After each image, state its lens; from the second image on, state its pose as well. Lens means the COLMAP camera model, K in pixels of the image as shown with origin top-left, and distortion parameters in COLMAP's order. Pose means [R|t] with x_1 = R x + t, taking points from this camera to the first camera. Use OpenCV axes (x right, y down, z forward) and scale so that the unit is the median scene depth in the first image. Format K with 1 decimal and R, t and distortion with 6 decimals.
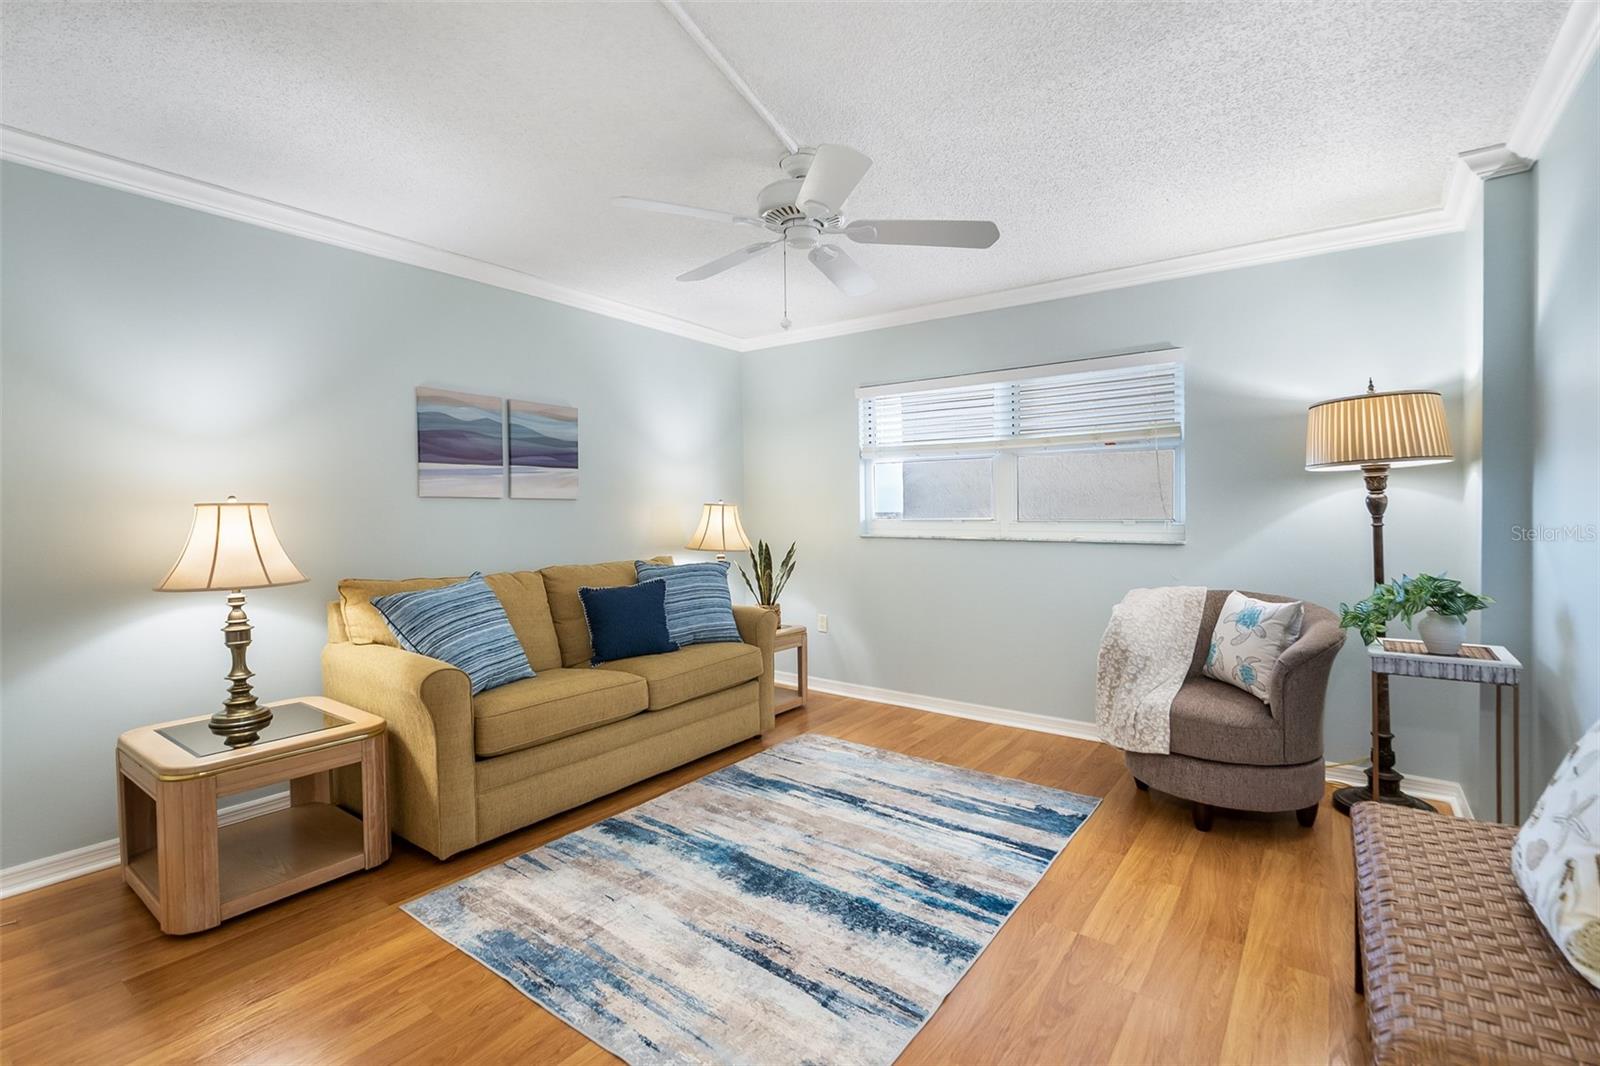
lens RADIAL K [[716.7, 0, 799.3], [0, 716.7, 527.8], [0, 0, 1]] dist [0.004394, -0.007112]
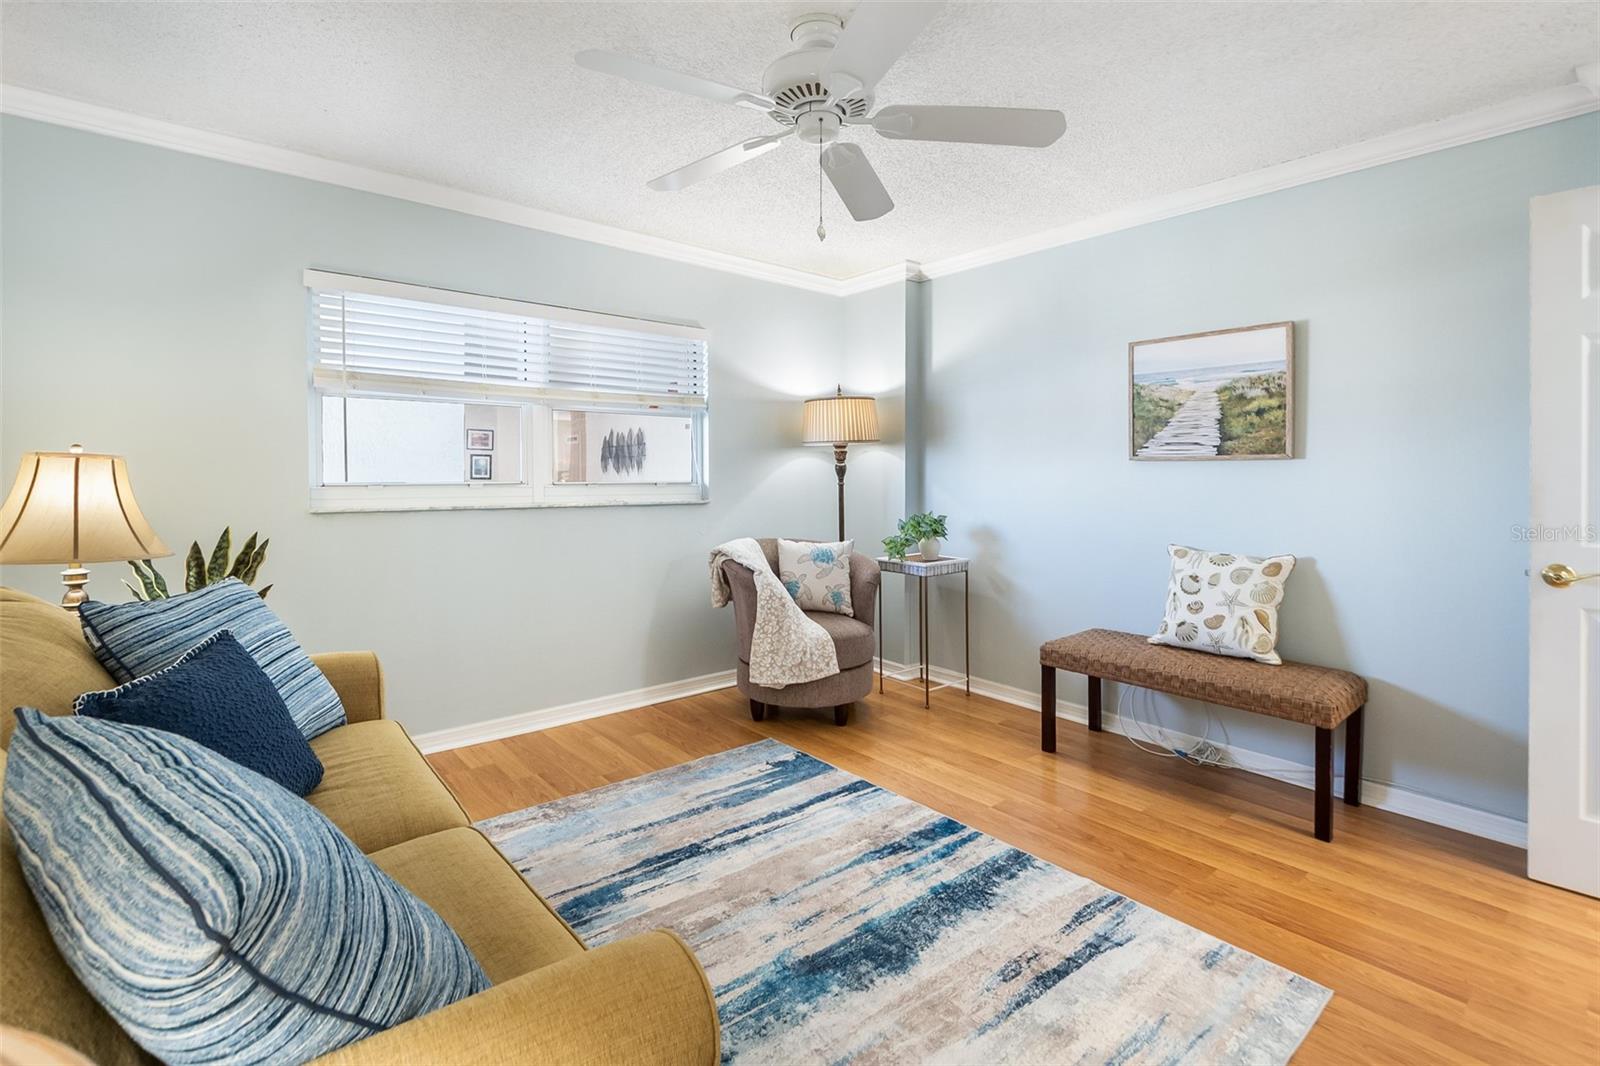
lens RADIAL K [[733.2, 0, 797.4], [0, 733.2, 474.2], [0, 0, 1]] dist [0.001835, -0.000116]
pose [[0.236692, 0.001439, 0.971584, -0.718068], [0.016057, 0.999857, -0.005393, -0.017923], [-0.971452, 0.016877, 0.236635, 0.760291]]
